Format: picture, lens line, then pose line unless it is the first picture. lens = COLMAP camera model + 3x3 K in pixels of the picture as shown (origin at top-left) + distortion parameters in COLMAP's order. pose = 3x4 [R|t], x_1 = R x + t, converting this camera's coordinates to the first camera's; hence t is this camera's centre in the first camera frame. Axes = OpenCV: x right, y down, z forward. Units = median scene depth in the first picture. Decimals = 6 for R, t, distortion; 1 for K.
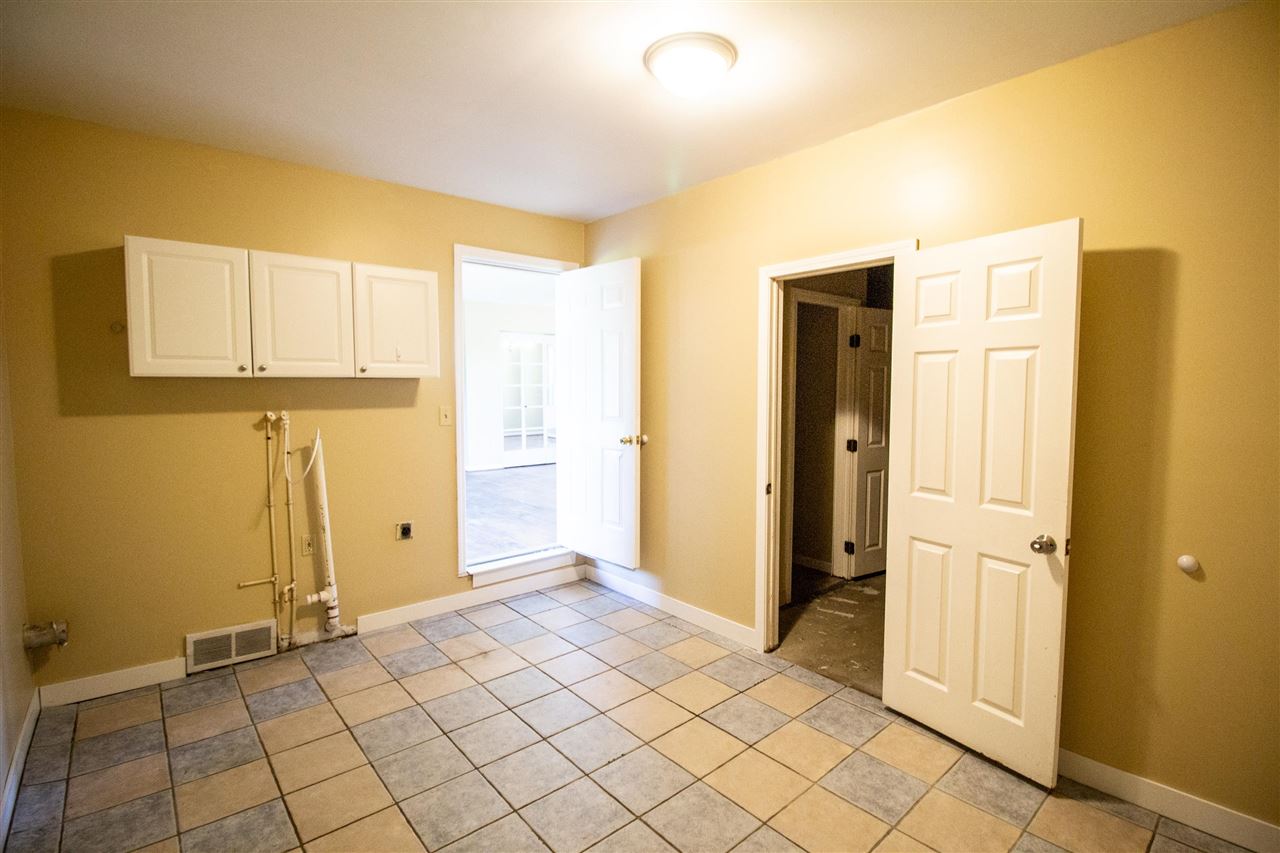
lens RADIAL K [[599.8, 0, 643.8], [0, 599.8, 423.7], [0, 0, 1]] dist [-0.001128, -0.013692]
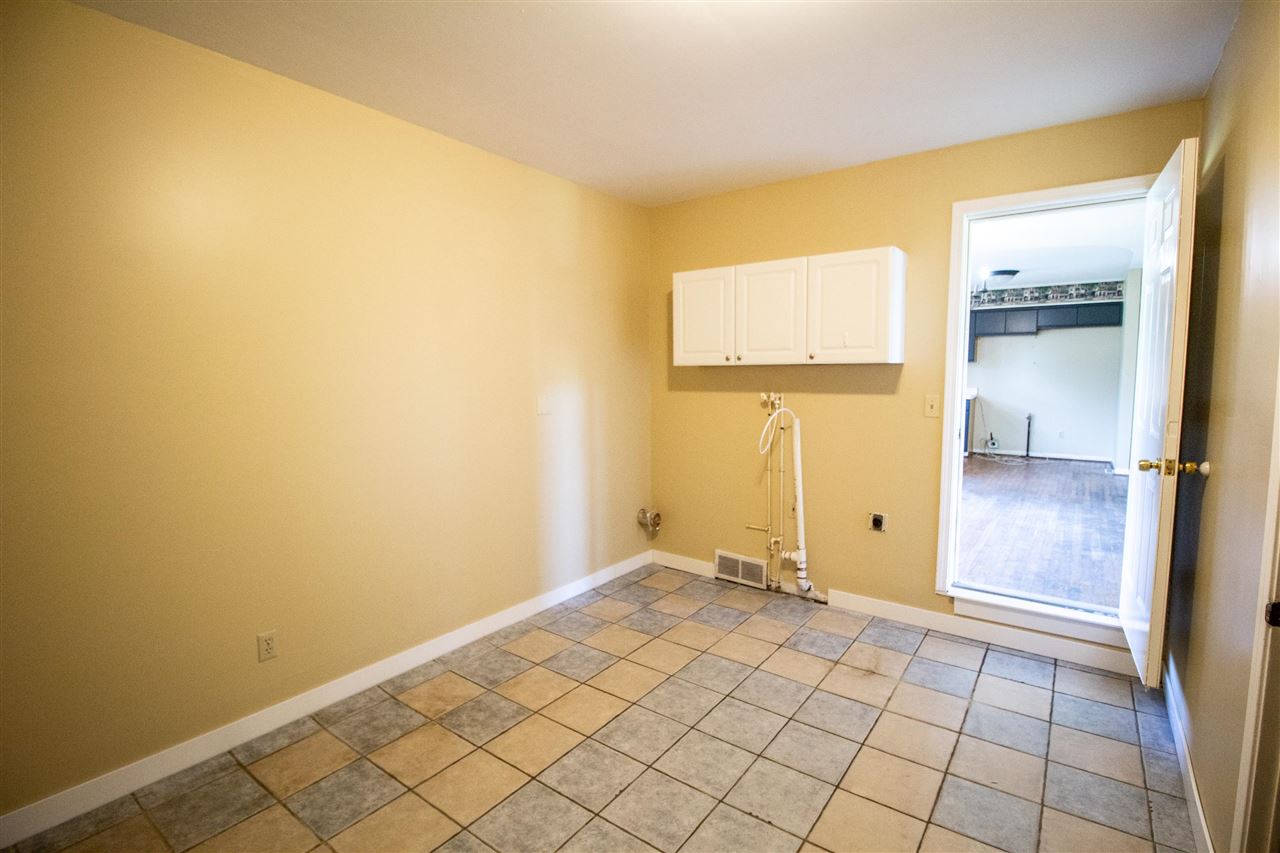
lens RADIAL K [[599.8, 0, 643.8], [0, 599.8, 423.7], [0, 0, 1]] dist [-0.001128, -0.013692]
pose [[0.216410, 0.083561, -0.972720, 0.494569], [-0.059112, 0.995624, 0.072378, -0.029465], [0.974511, 0.041836, 0.220403, 0.458130]]
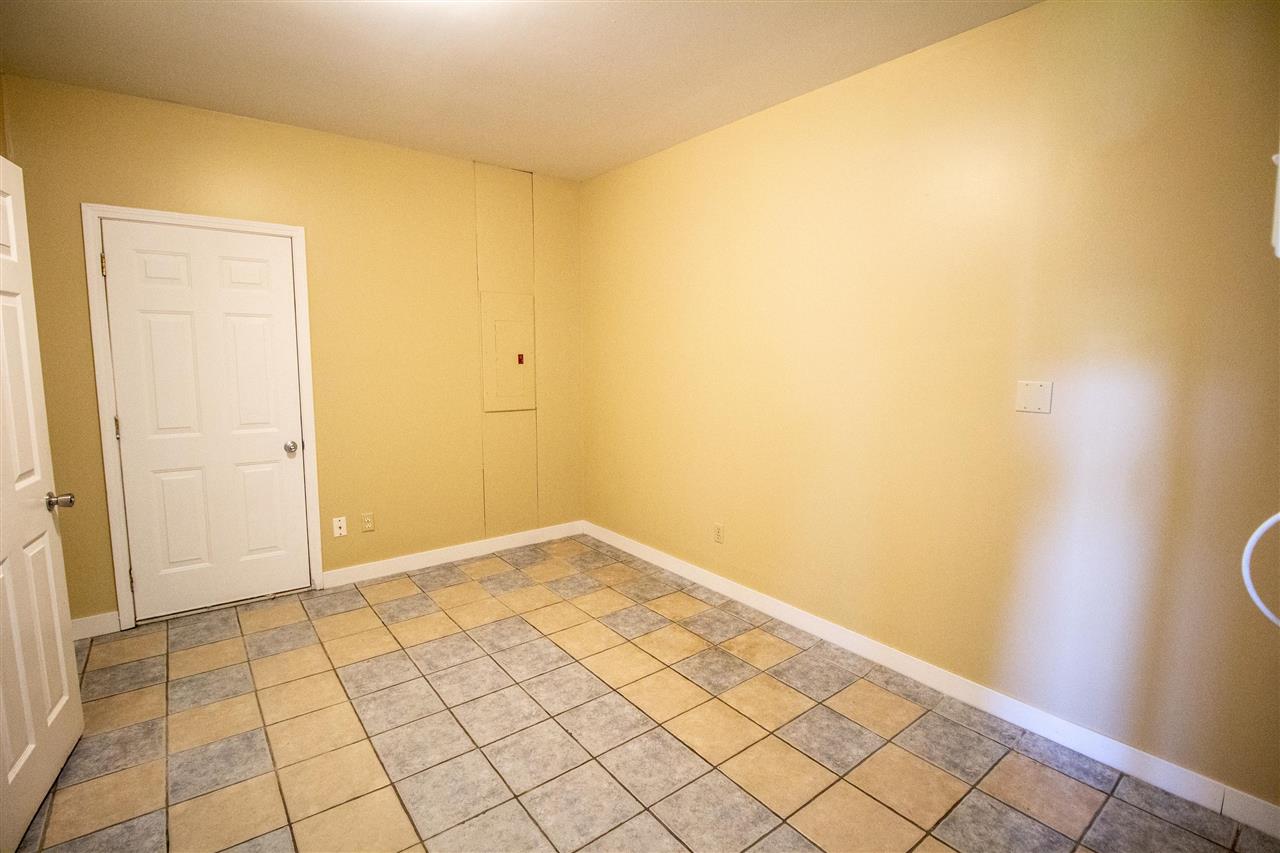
lens RADIAL K [[599.8, 0, 643.8], [0, 599.8, 423.7], [0, 0, 1]] dist [-0.001128, -0.013692]
pose [[-0.998275, -0.009309, 0.057969, -0.221857], [0.001940, 0.981580, 0.191043, -0.071585], [-0.058679, 0.190826, -0.979868, 1.194239]]
